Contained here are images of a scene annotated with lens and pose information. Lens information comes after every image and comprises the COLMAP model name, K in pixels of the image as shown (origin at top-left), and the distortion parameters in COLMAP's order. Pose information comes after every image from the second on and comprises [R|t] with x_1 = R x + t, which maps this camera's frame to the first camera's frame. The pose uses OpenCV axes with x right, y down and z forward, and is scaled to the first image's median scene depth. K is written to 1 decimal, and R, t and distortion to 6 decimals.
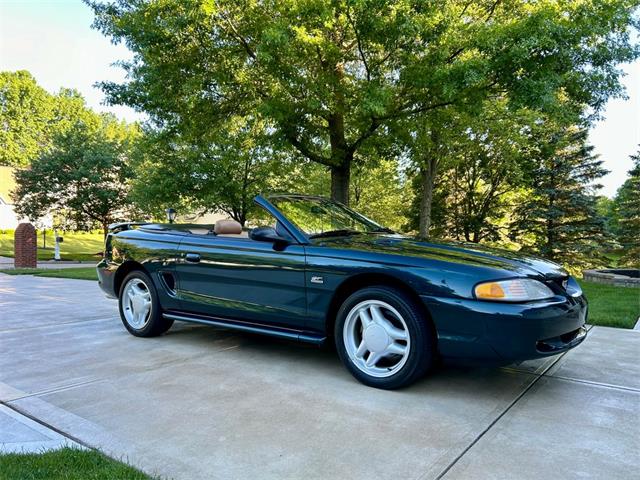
lens RADIAL K [[477.7, 0, 318.7], [0, 477.7, 241.4], [0, 0, 1]] dist [0.027092, -0.023928]
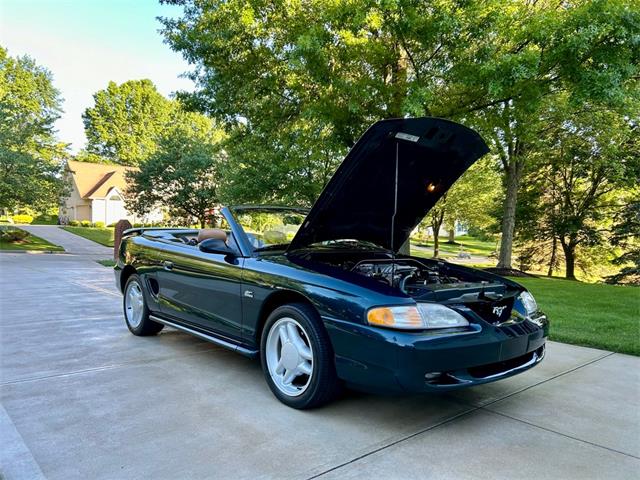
lens RADIAL K [[477.7, 0, 317.3], [0, 477.7, 238.7], [0, 0, 1]] dist [0.027092, -0.023928]
pose [[0.978615, 0.020614, -0.204663, 0.130945], [-0.020339, 0.999787, 0.003446, -0.016460], [0.204691, 0.000791, 0.978826, 0.012318]]
